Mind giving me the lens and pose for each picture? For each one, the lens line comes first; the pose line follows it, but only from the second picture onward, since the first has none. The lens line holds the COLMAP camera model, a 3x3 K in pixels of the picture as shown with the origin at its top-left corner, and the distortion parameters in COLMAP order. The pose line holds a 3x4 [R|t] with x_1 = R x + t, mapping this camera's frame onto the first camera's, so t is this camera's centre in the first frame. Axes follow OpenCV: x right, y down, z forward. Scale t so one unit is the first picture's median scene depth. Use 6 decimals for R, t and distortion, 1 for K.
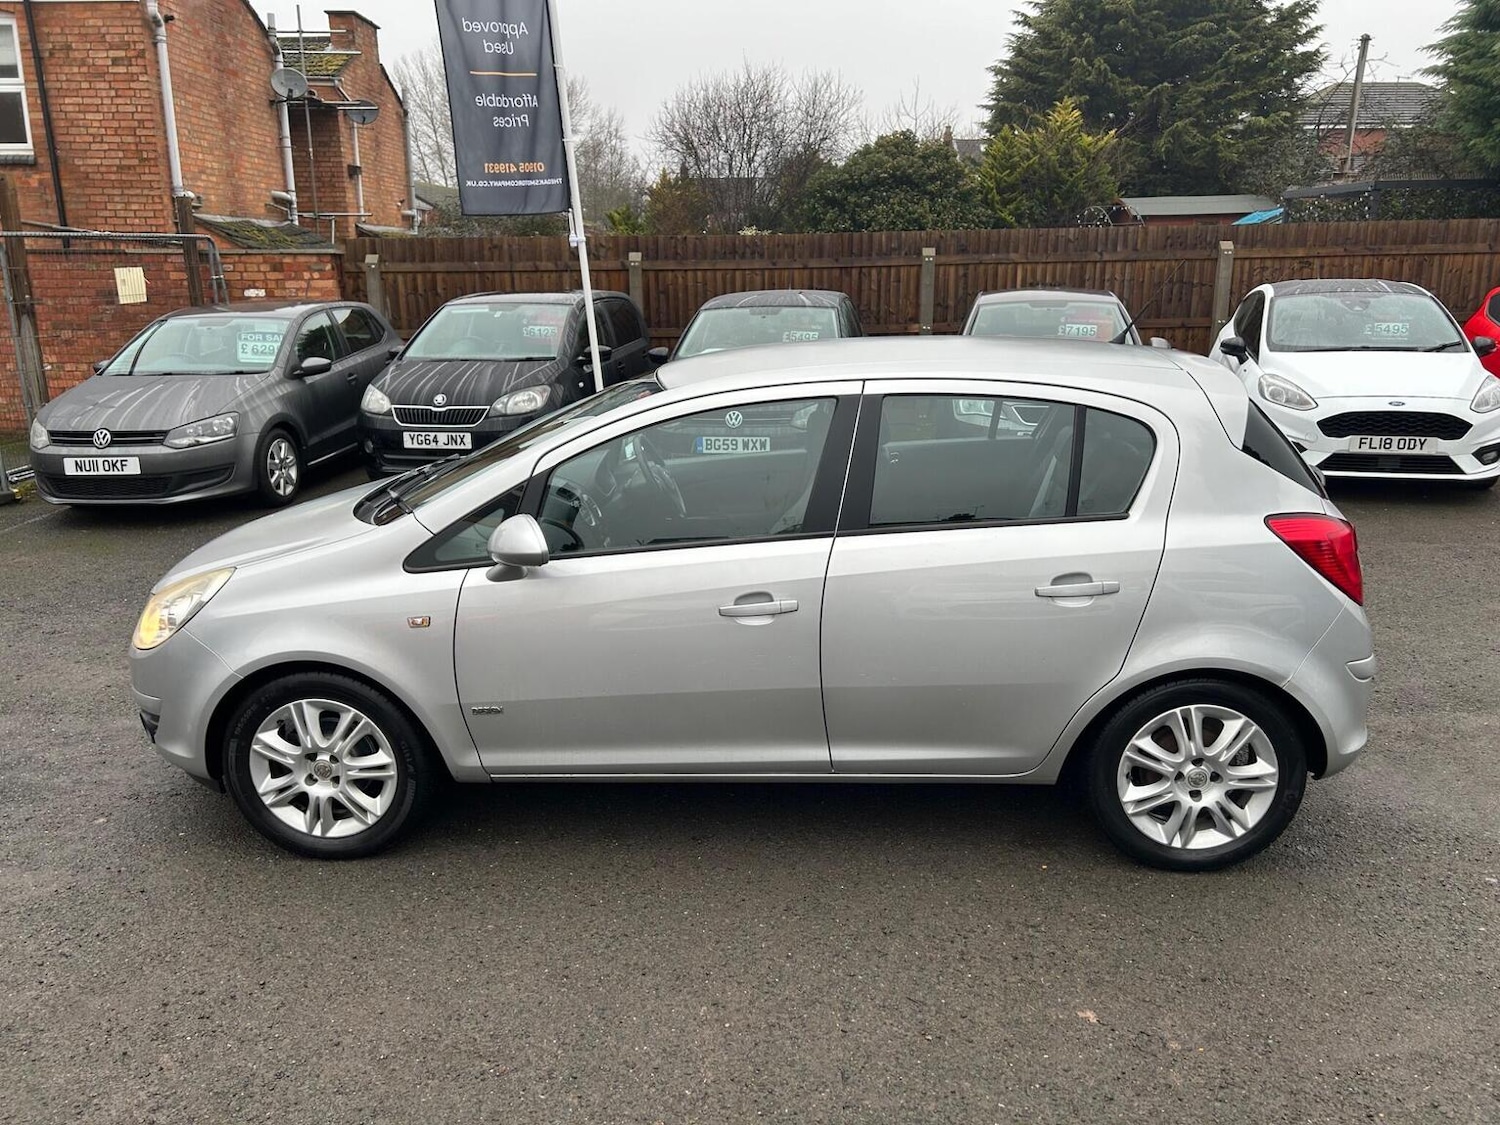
lens RADIAL K [[1129.1, 0, 758.6], [0, 1129.1, 559.3], [0, 0, 1]] dist [0.052519, -0.054744]
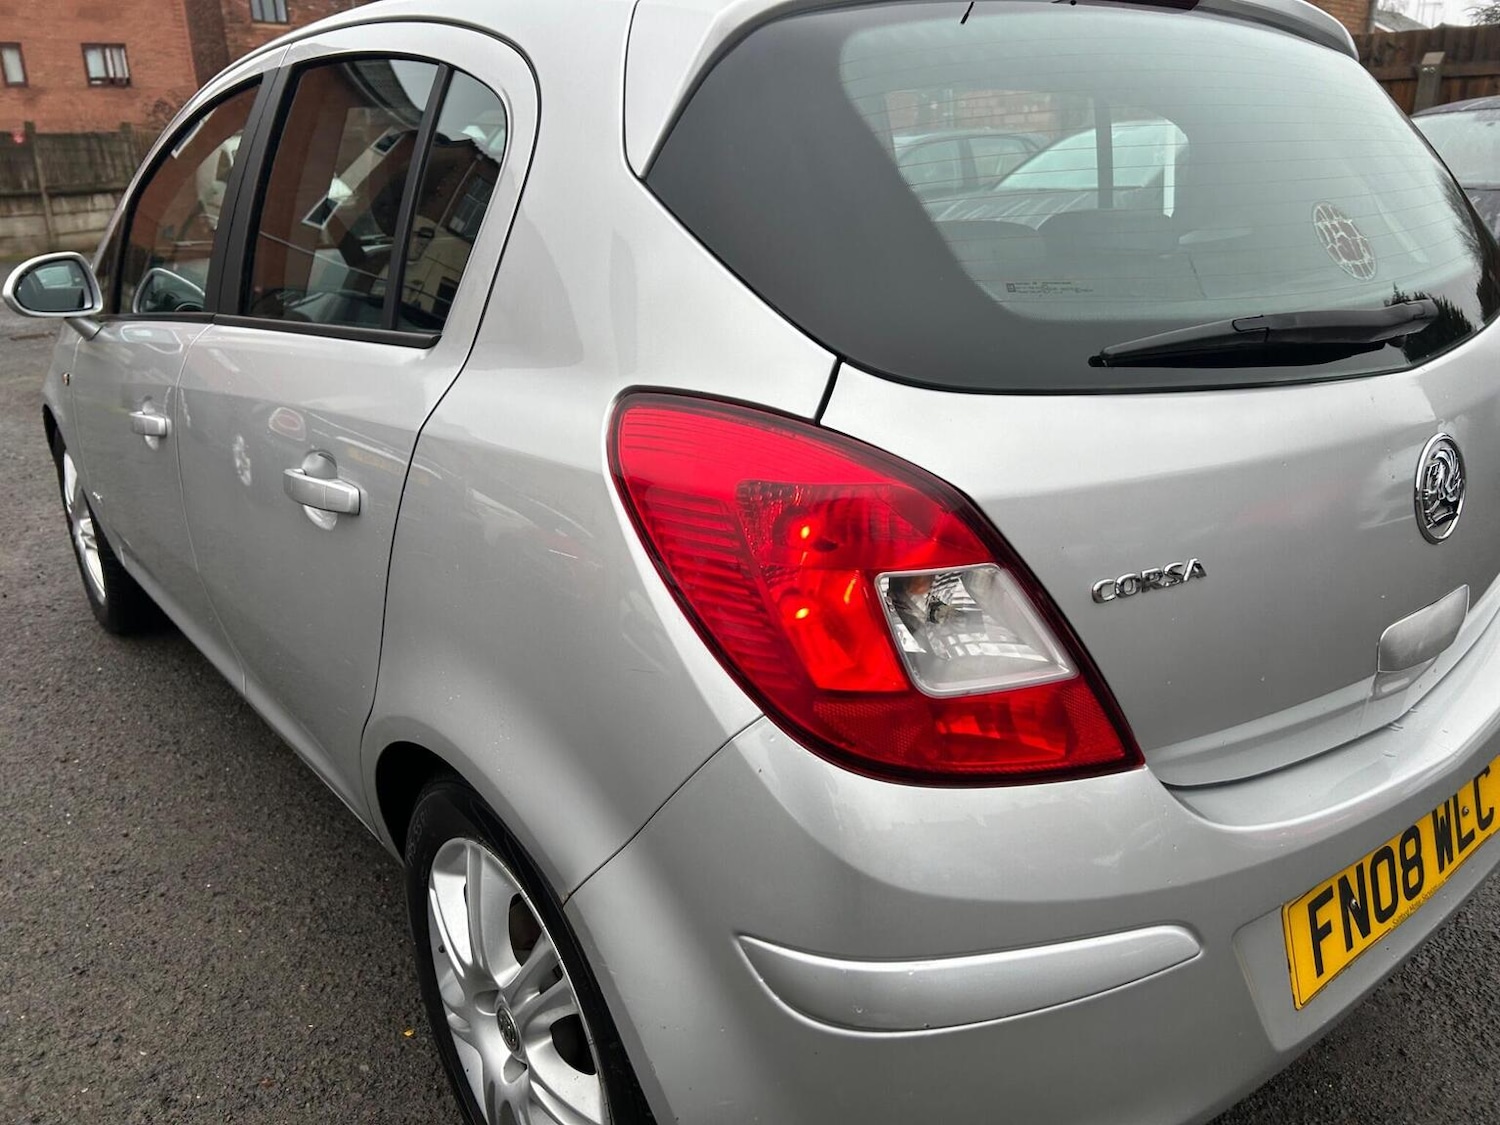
lens RADIAL K [[1129.1, 0, 744.9], [0, 1129.1, 567.3], [0, 0, 1]] dist [0.052519, -0.054744]
pose [[0.656901, 0.249926, -0.711349, 0.188571], [-0.177204, 0.968212, 0.176531, -0.013618], [0.732857, 0.010091, 0.680308, 0.216230]]
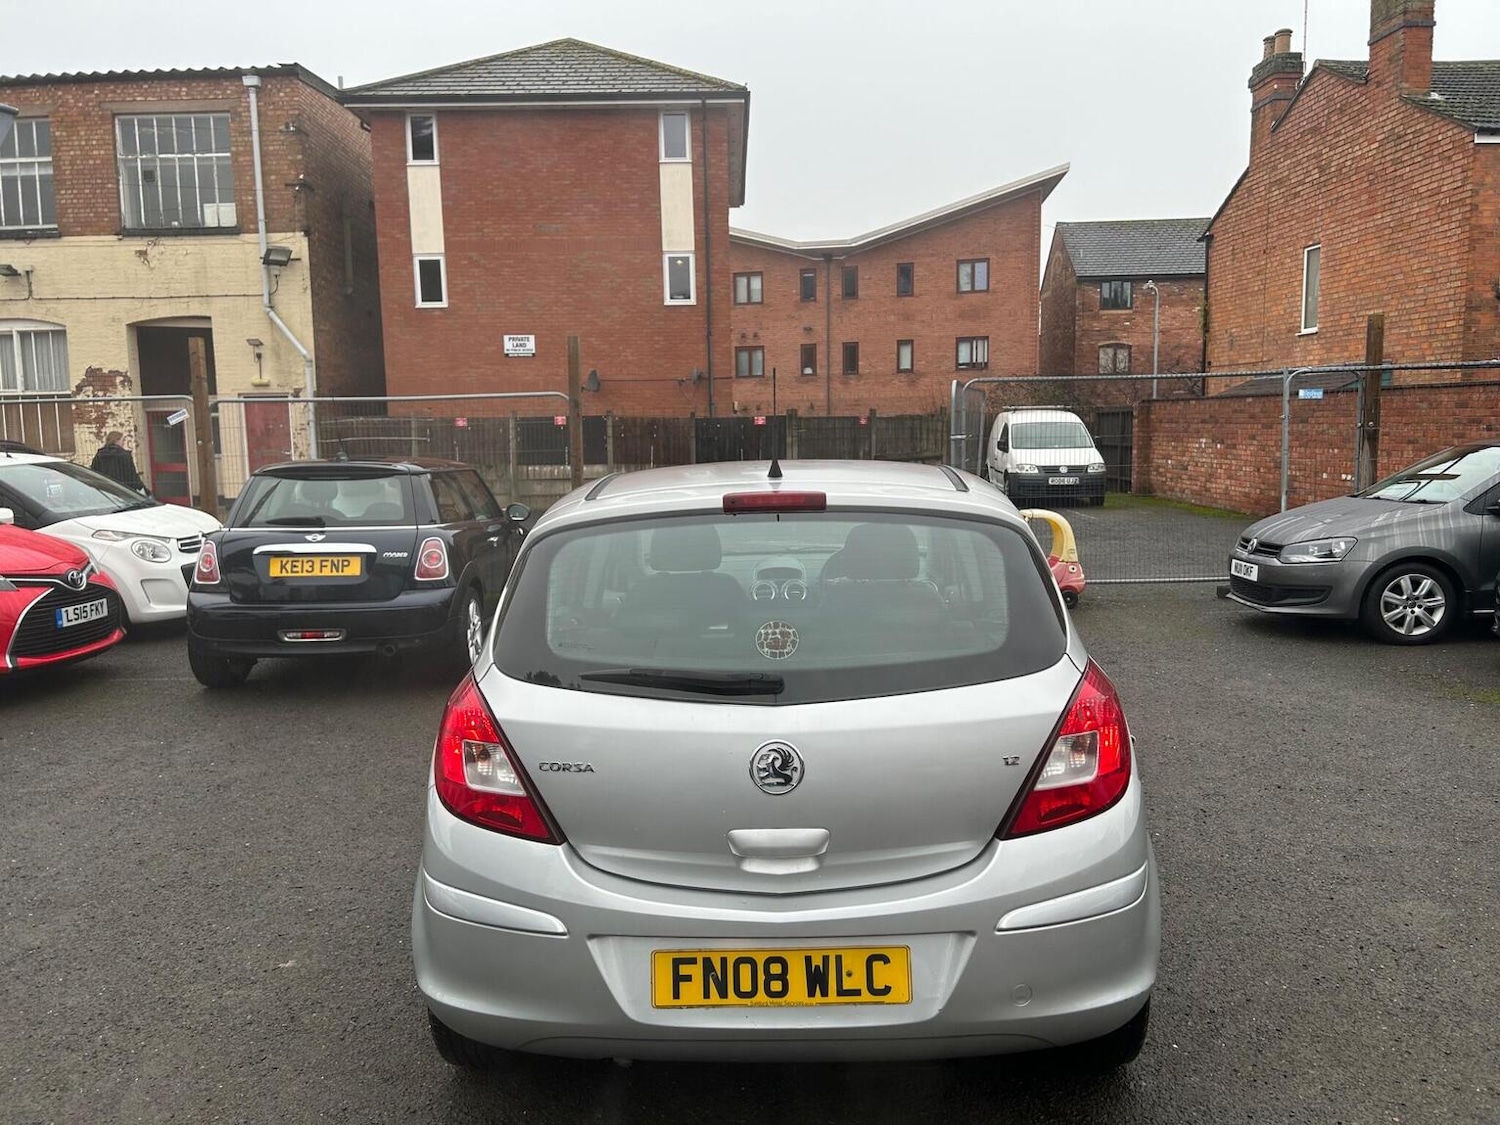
lens RADIAL K [[1129.1, 0, 756.9], [0, 1129.1, 571.2], [0, 0, 1]] dist [0.052519, -0.054744]
pose [[0.019206, 0.132102, -0.991050, 0.343259], [-0.232146, 0.964732, 0.124095, -0.069144], [0.972491, 0.227685, 0.049196, 0.306541]]
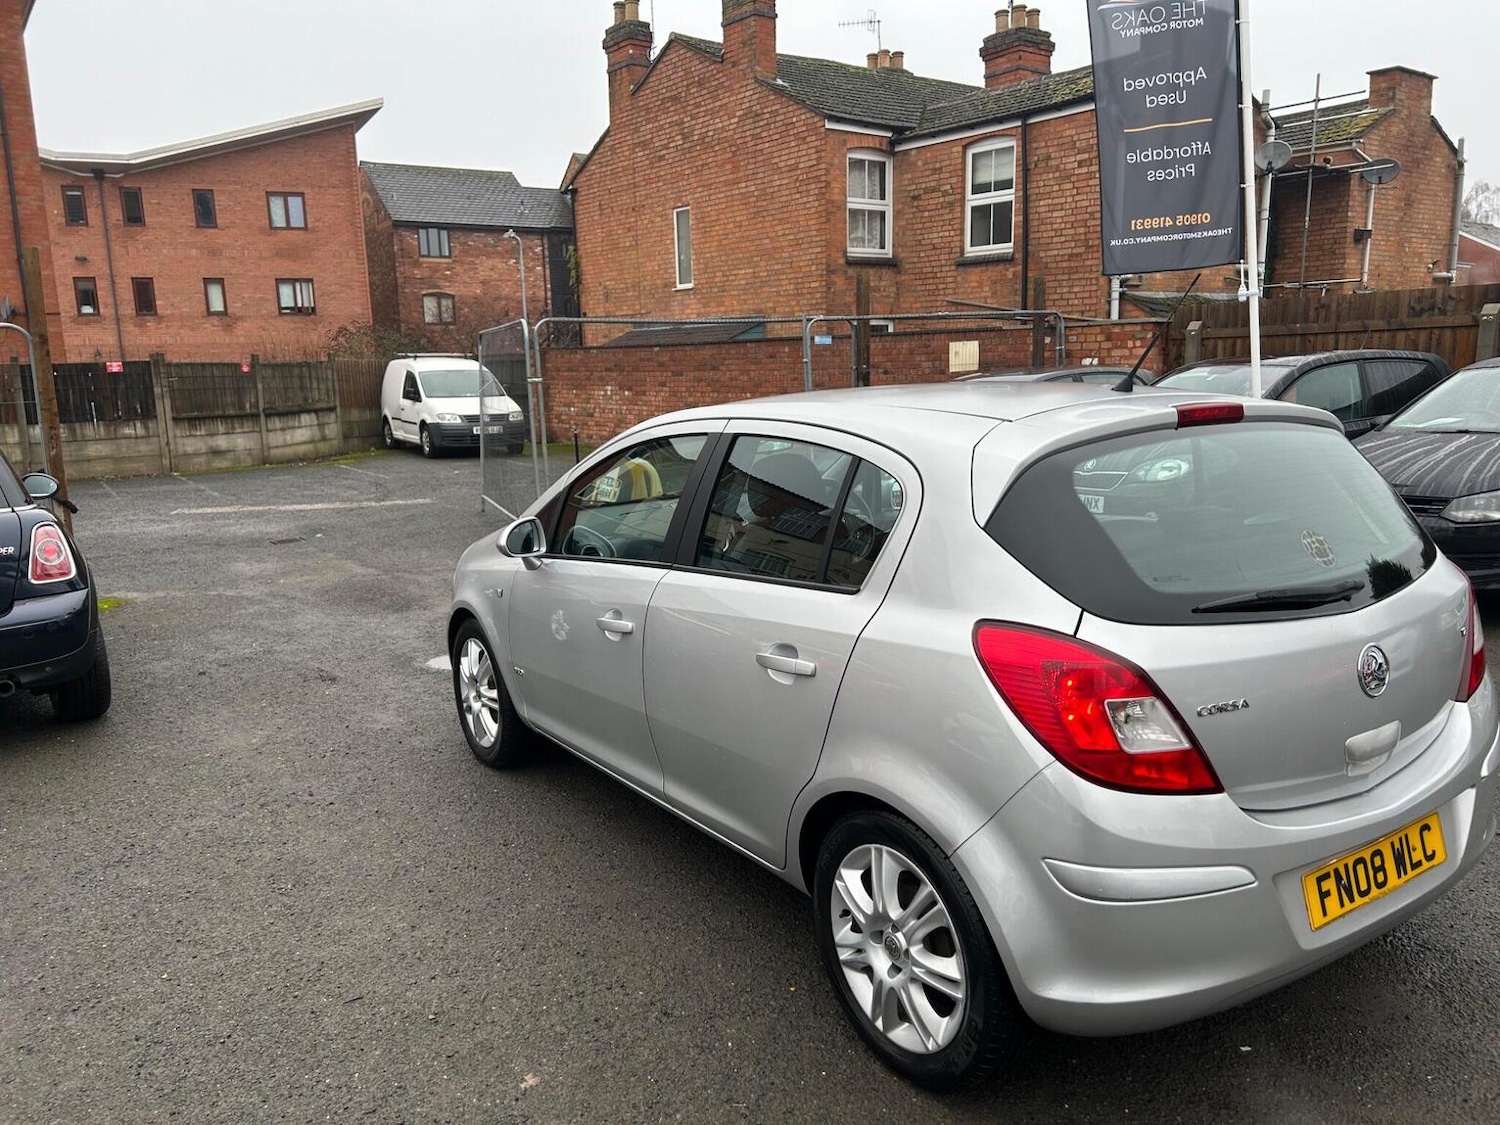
lens RADIAL K [[1129.1, 0, 757.8], [0, 1129.1, 586.7], [0, 0, 1]] dist [0.052519, -0.054744]
pose [[0.596782, 0.146441, -0.788927, 0.246855], [-0.179878, 0.982598, 0.046323, -0.017640], [0.781981, 0.114266, 0.612738, 0.119838]]
